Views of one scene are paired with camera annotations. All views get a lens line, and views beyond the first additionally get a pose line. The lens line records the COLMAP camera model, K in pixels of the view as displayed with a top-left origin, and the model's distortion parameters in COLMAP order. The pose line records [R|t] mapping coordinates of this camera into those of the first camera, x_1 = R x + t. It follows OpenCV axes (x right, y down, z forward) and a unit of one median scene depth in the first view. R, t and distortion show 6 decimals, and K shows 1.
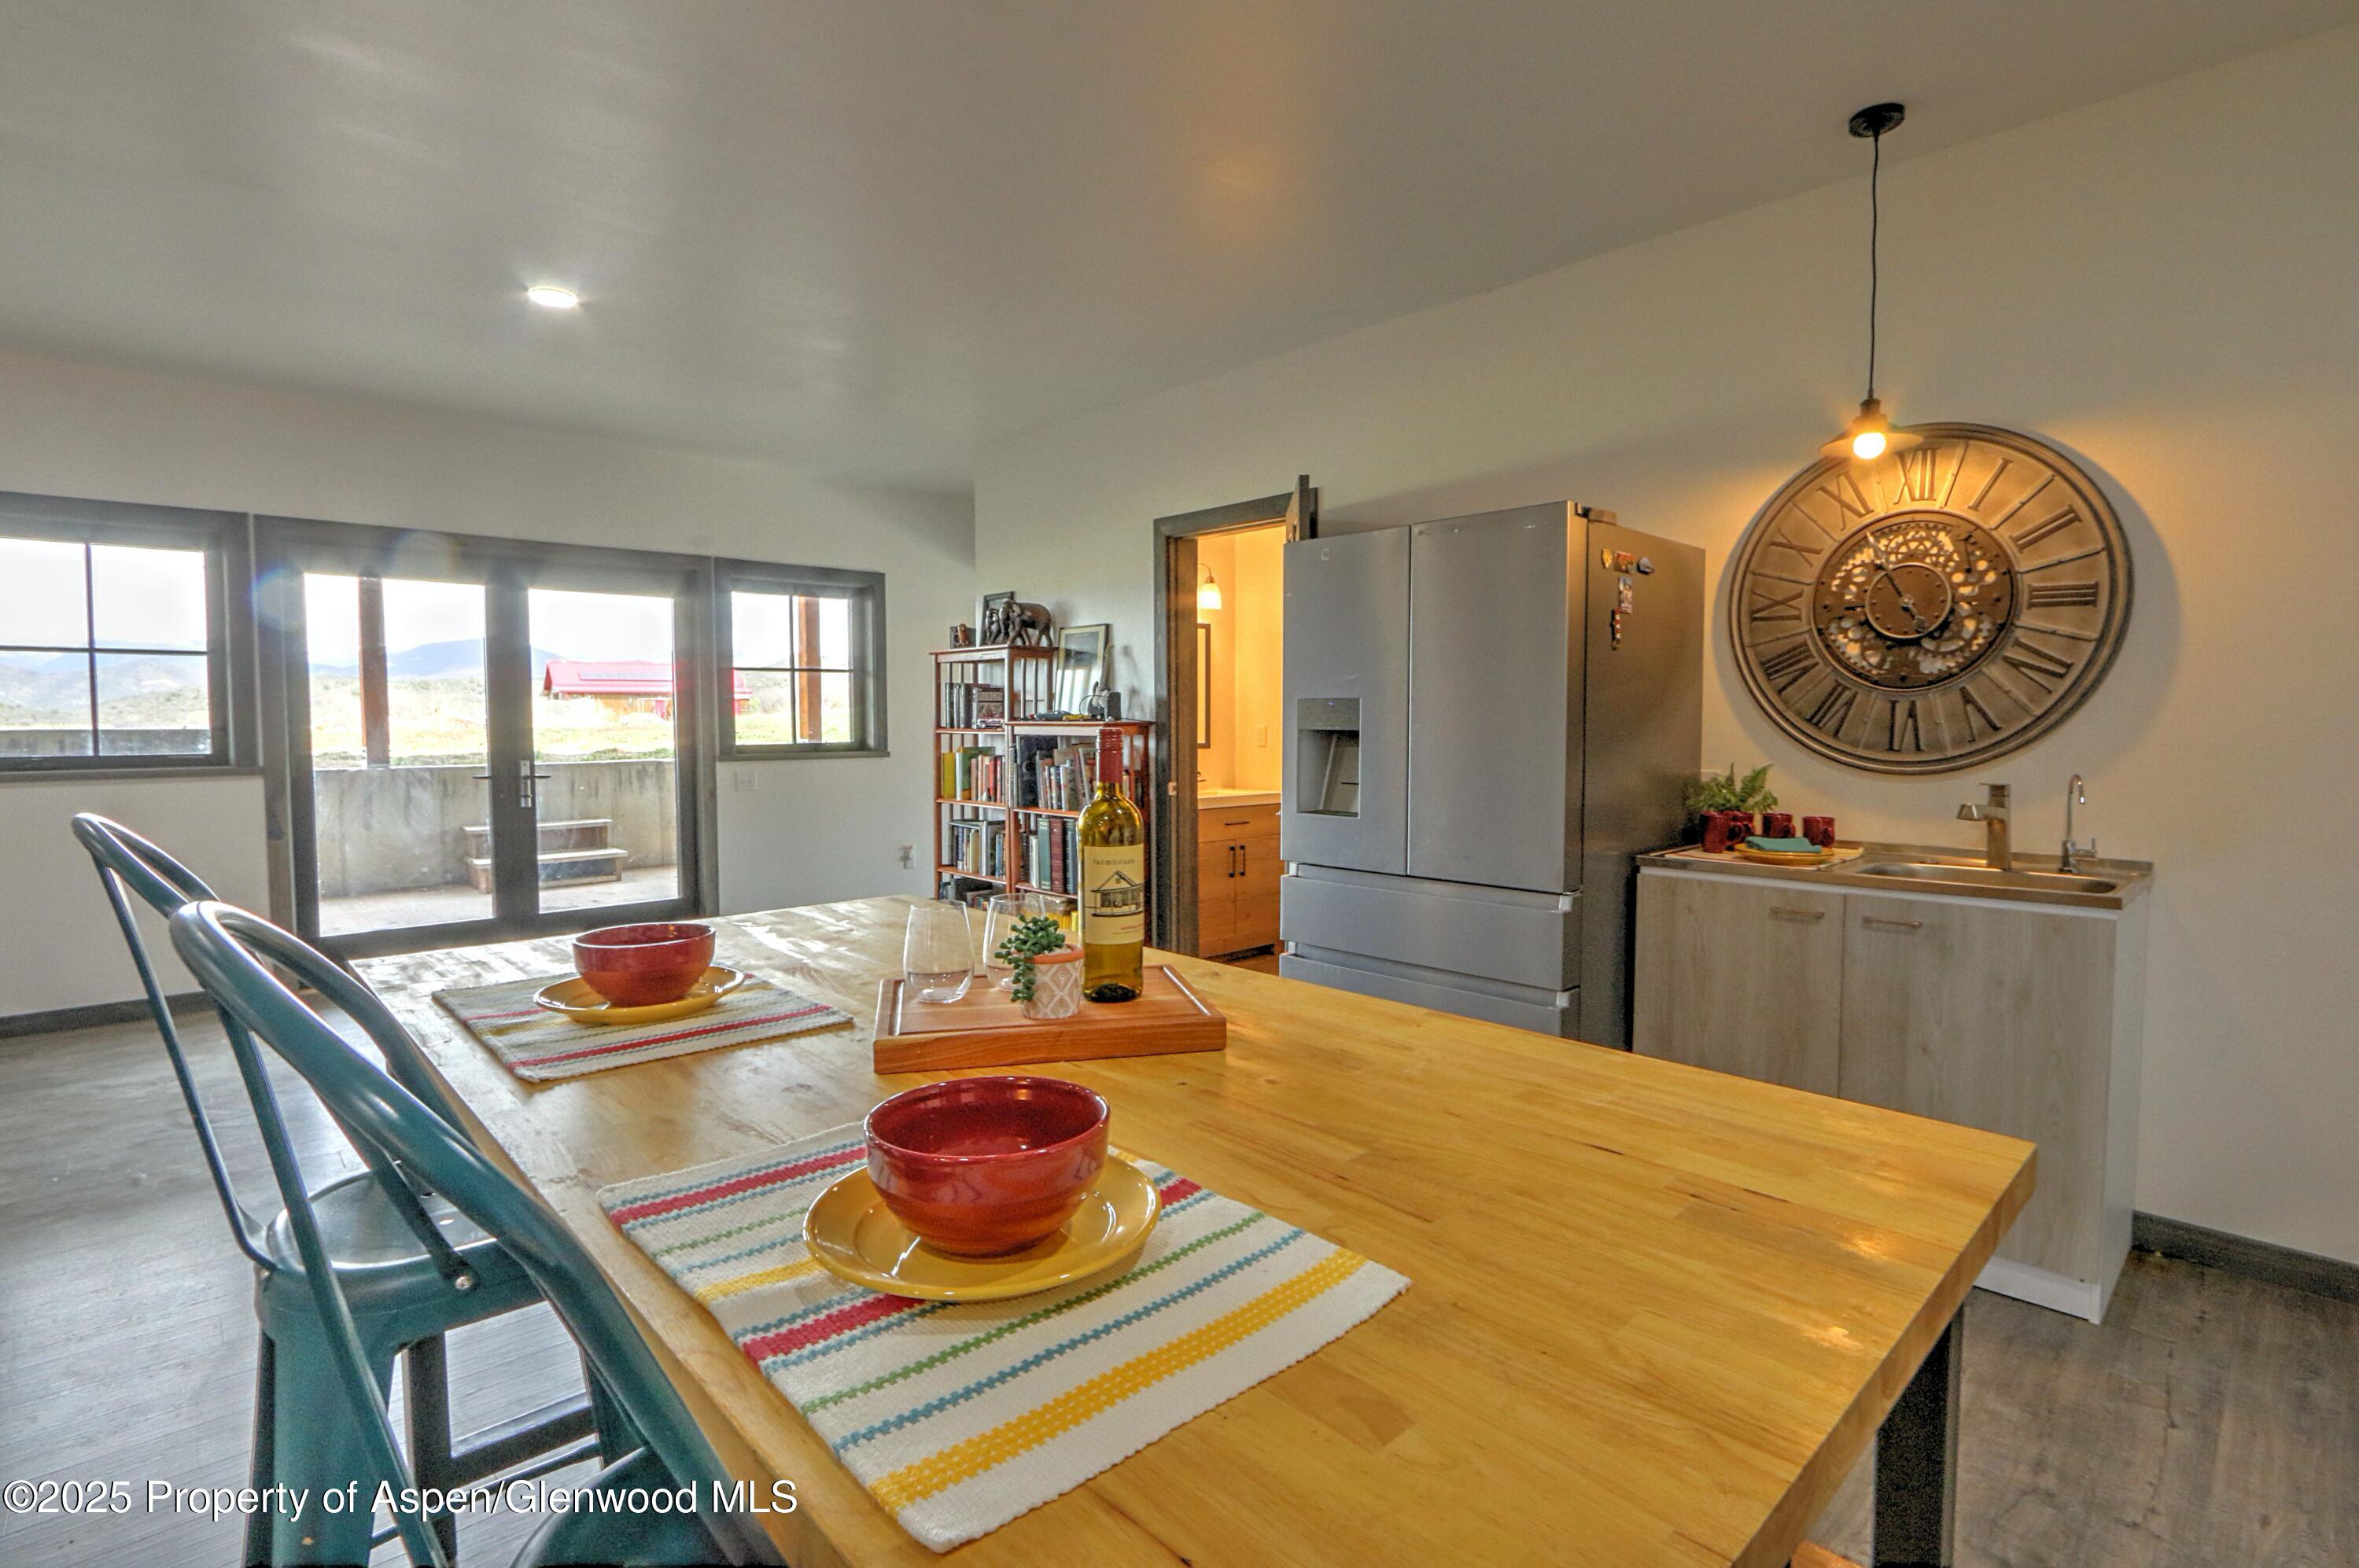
lens RADIAL K [[1115.1, 0, 1187.3], [0, 1115.1, 782.4], [0, 0, 1]] dist [-0.014488, 0.000372]
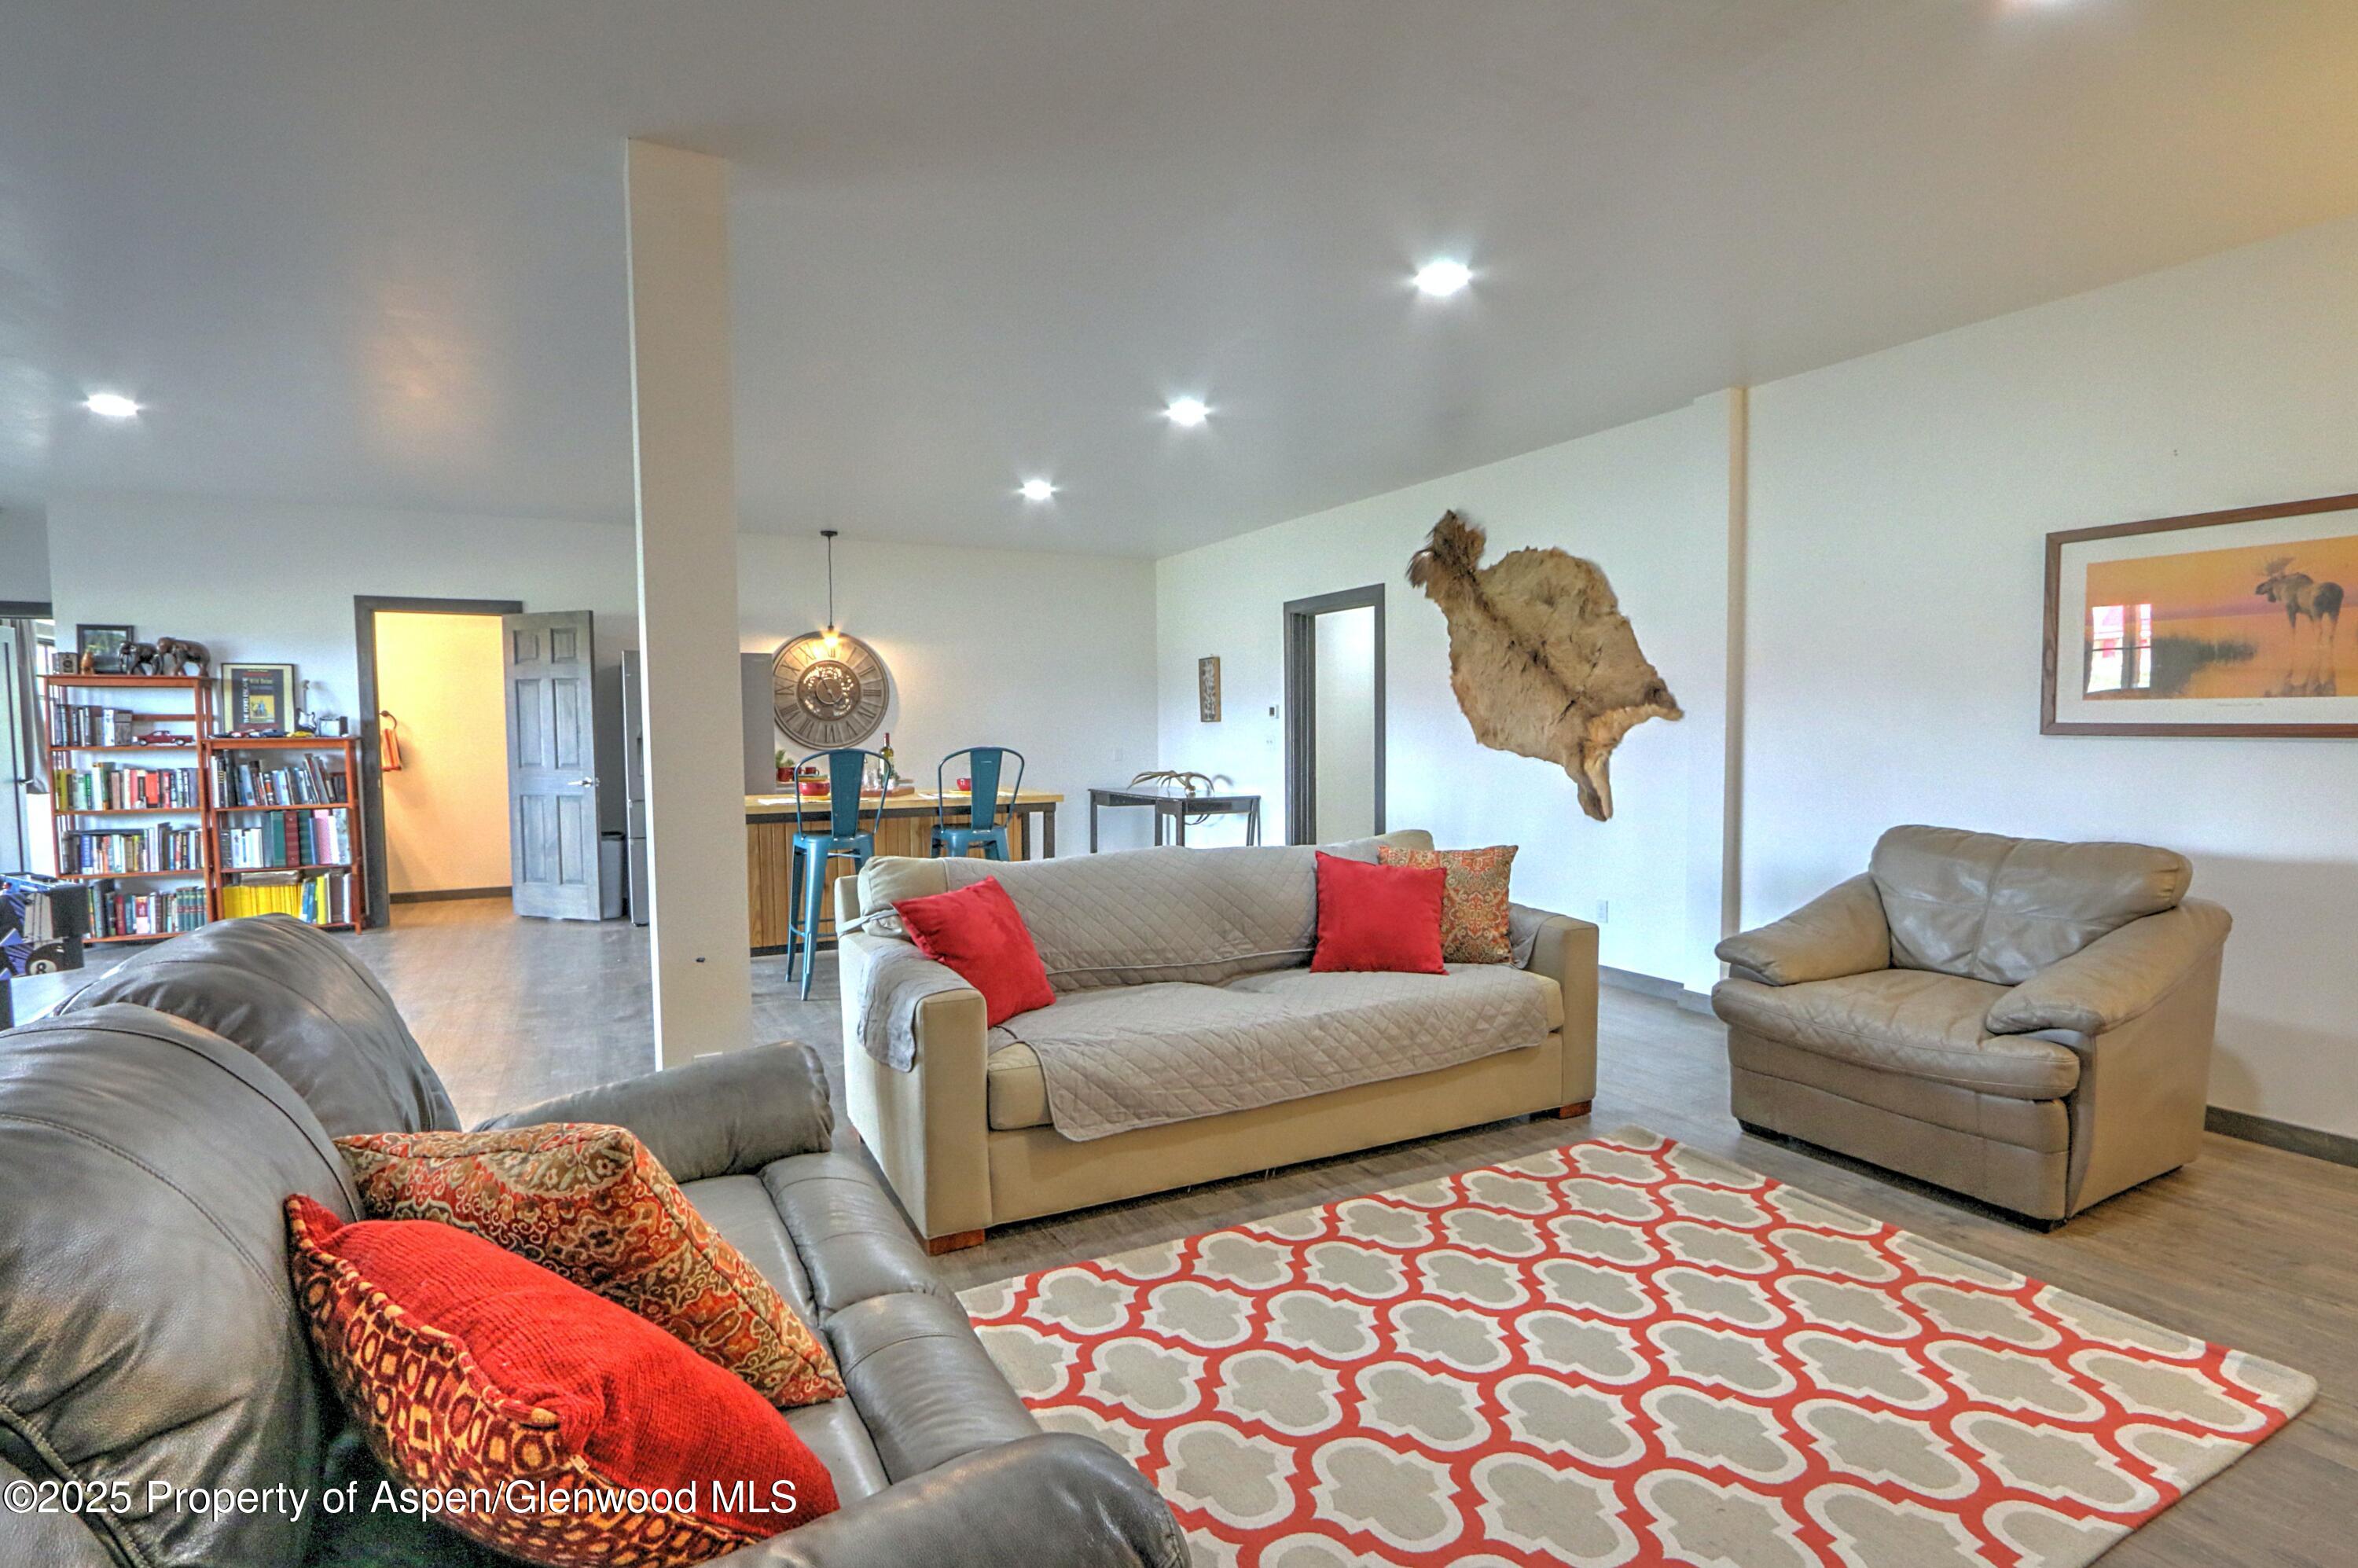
lens RADIAL K [[1114.7, 0, 1178.9], [0, 1114.7, 784.6], [0, 0, 1]] dist [-0.014488, 0.000372]
pose [[0.269892, -0.050706, 0.961555, -1.820988], [0.058286, 0.997642, 0.036249, 0.025024], [-0.961125, 0.046262, 0.272211, -0.621503]]
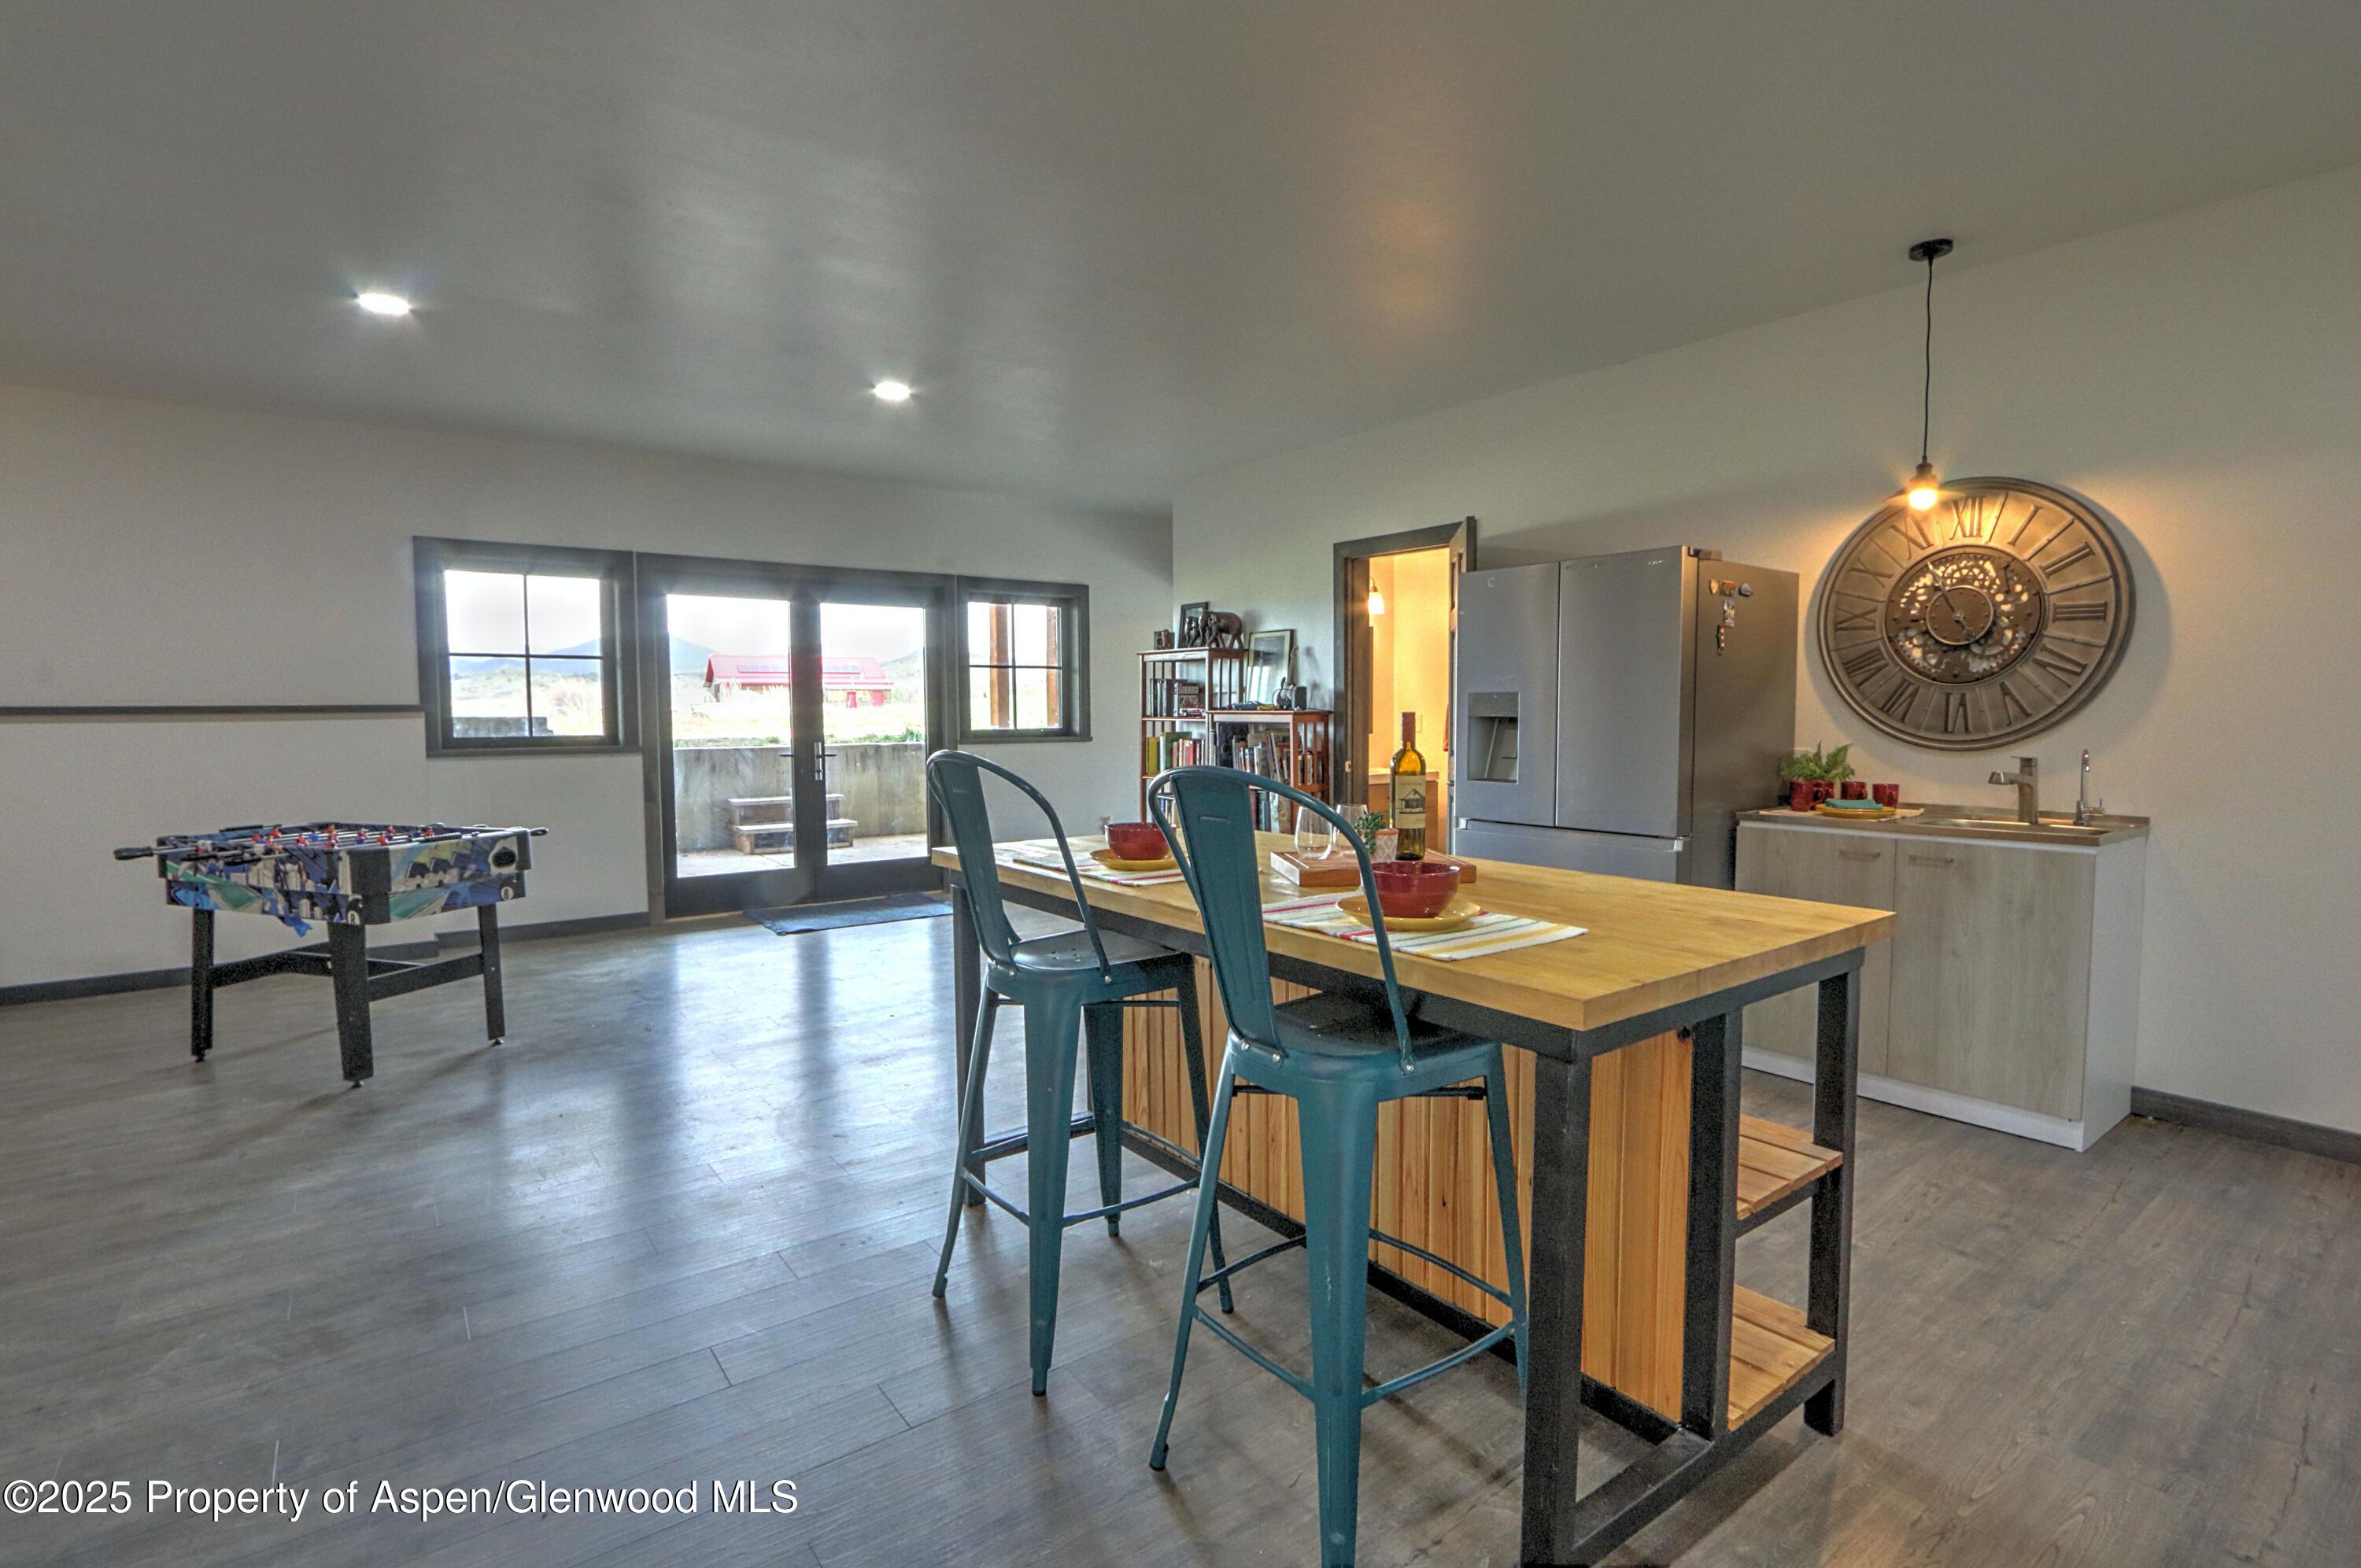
lens RADIAL K [[1116.0, 0, 1175.1], [0, 1116.0, 778.0], [0, 0, 1]] dist [-0.014488, 0.000372]
pose [[0.993338, 0.005878, -0.115089, -0.099546], [-0.005324, 0.999973, 0.005116, 0.021889], [0.115116, -0.004469, 0.993342, -0.365800]]
